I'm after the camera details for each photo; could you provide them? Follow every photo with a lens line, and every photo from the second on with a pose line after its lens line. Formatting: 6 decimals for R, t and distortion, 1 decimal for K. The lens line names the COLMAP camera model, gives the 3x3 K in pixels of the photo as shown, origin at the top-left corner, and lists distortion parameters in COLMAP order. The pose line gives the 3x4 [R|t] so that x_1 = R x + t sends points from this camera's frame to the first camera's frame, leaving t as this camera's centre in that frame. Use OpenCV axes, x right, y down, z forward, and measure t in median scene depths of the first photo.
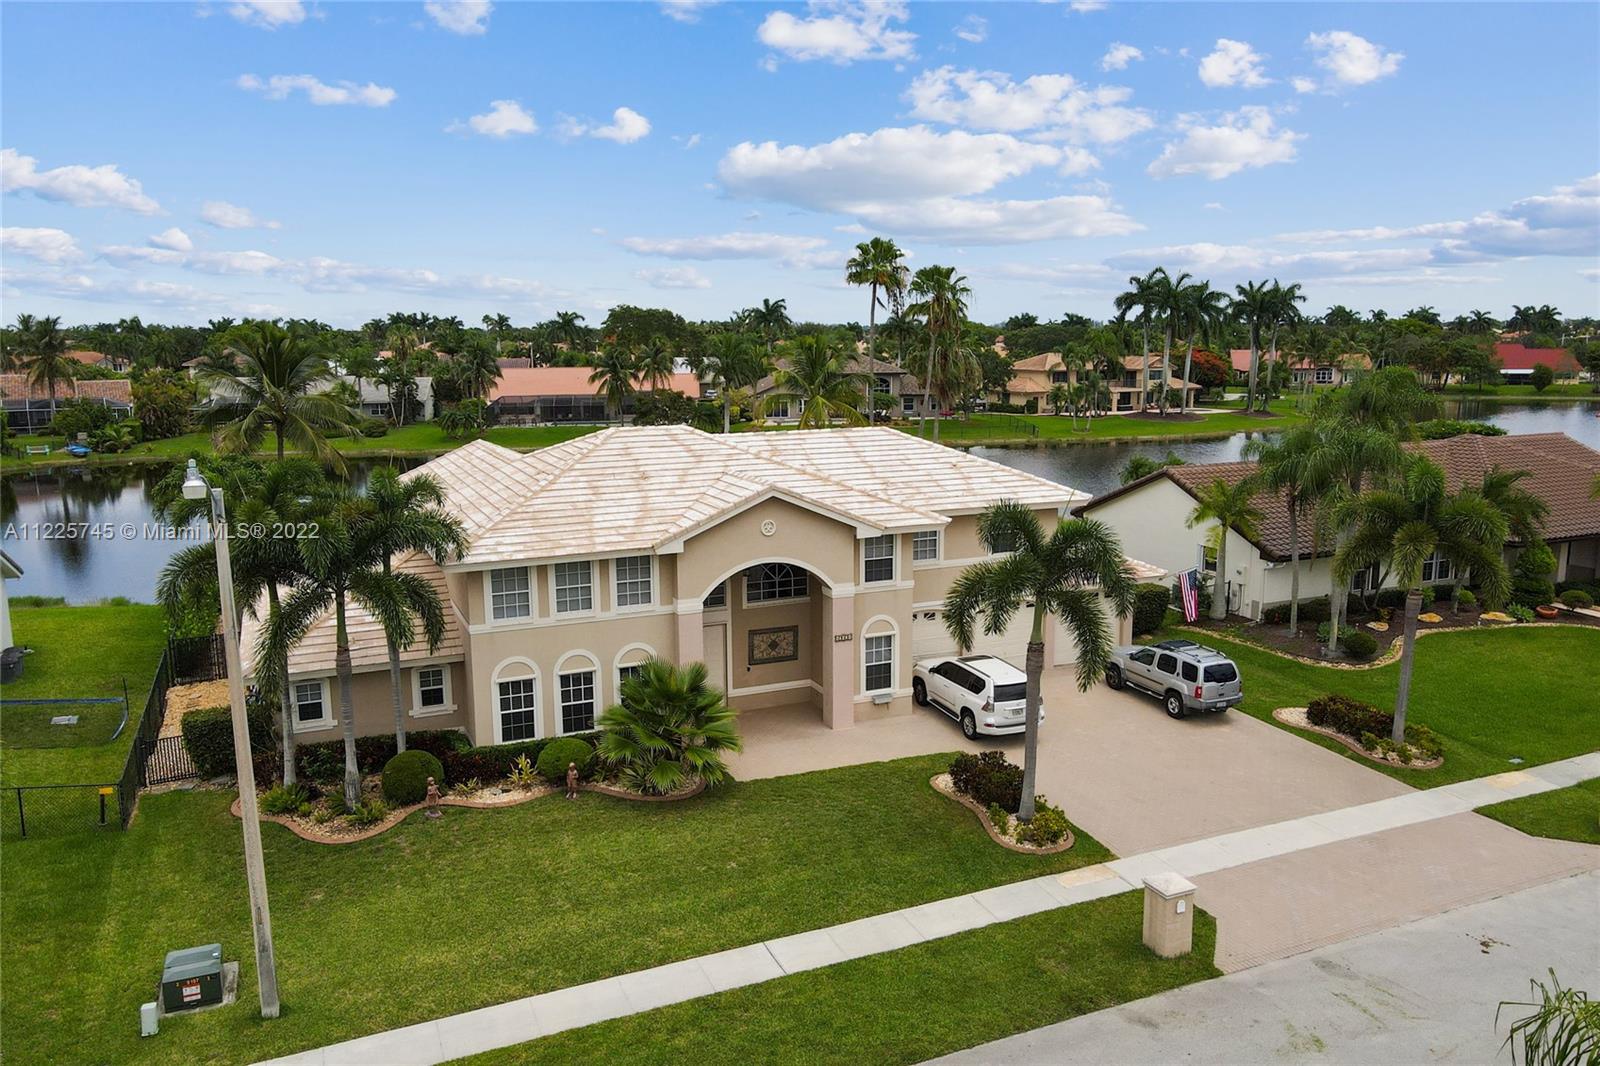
lens RADIAL K [[1172.2, 0, 800.0], [0, 1172.2, 533.0], [0, 0, 1]] dist [-0.000424, 0.038674]
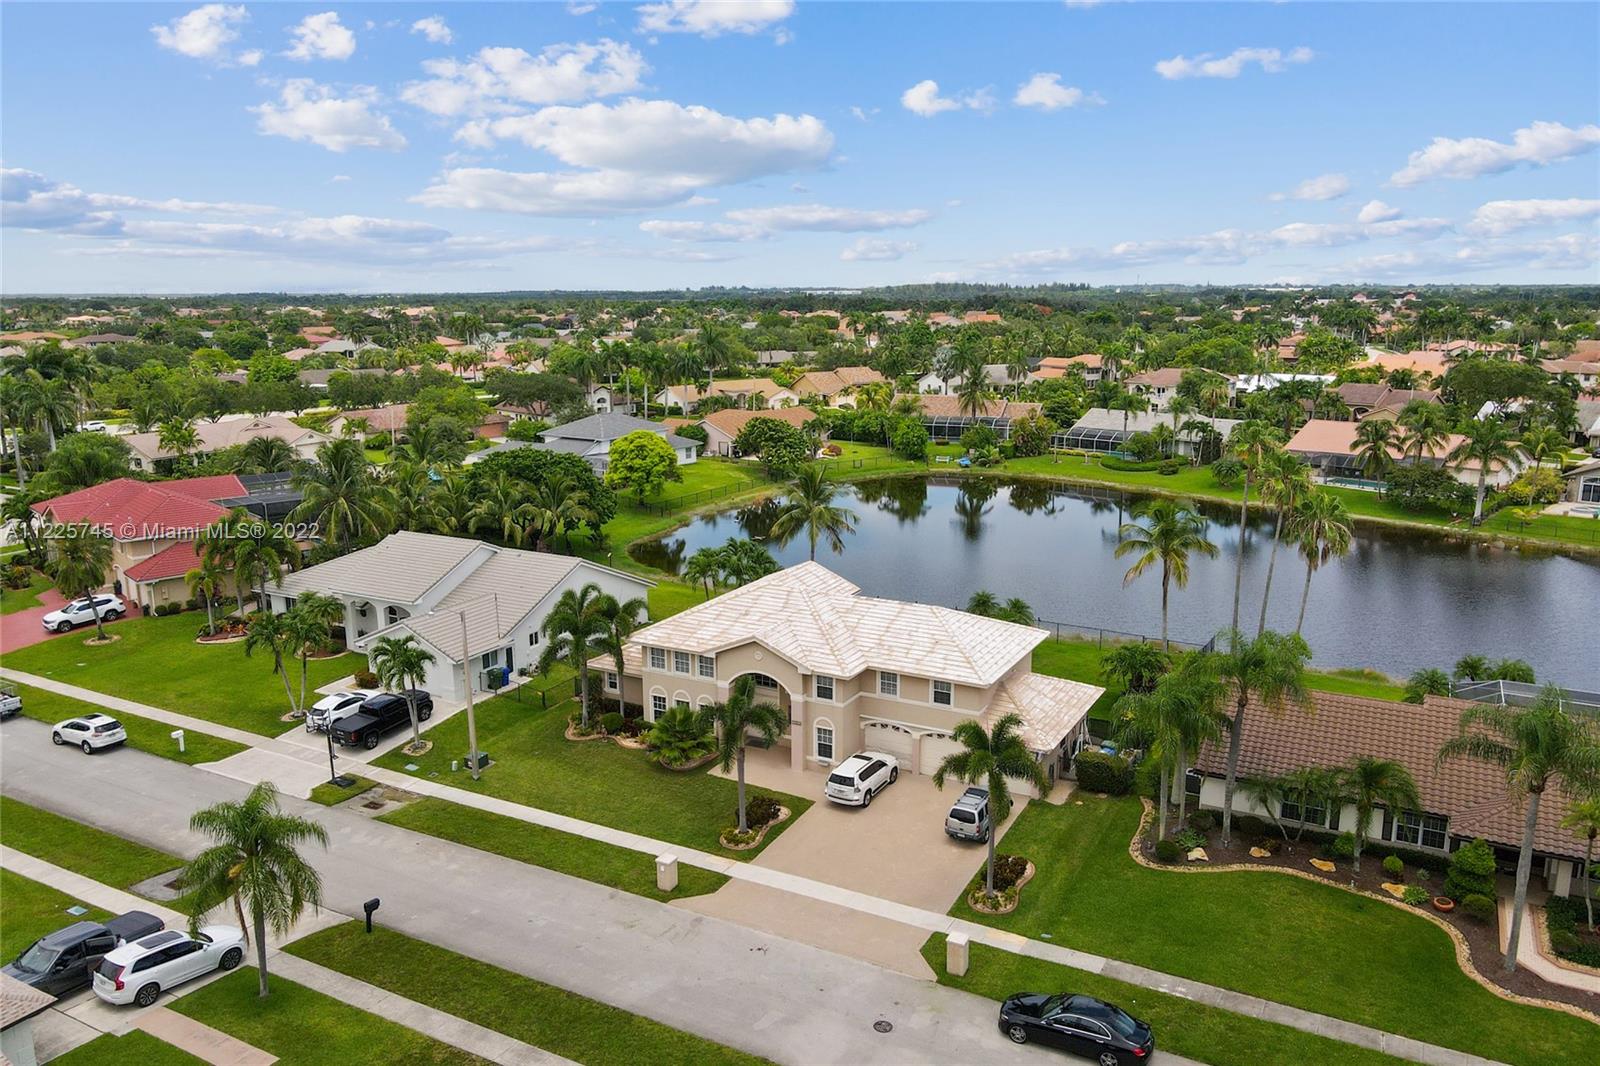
lens RADIAL K [[1172.2, 0, 800.0], [0, 1172.2, 533.0], [0, 0, 1]] dist [-0.000424, 0.038674]
pose [[0.615232, 0.166986, -0.770458, 1.544905], [-0.137070, 0.985082, 0.104048, -0.435551], [0.776338, 0.041593, 0.628943, -0.190453]]
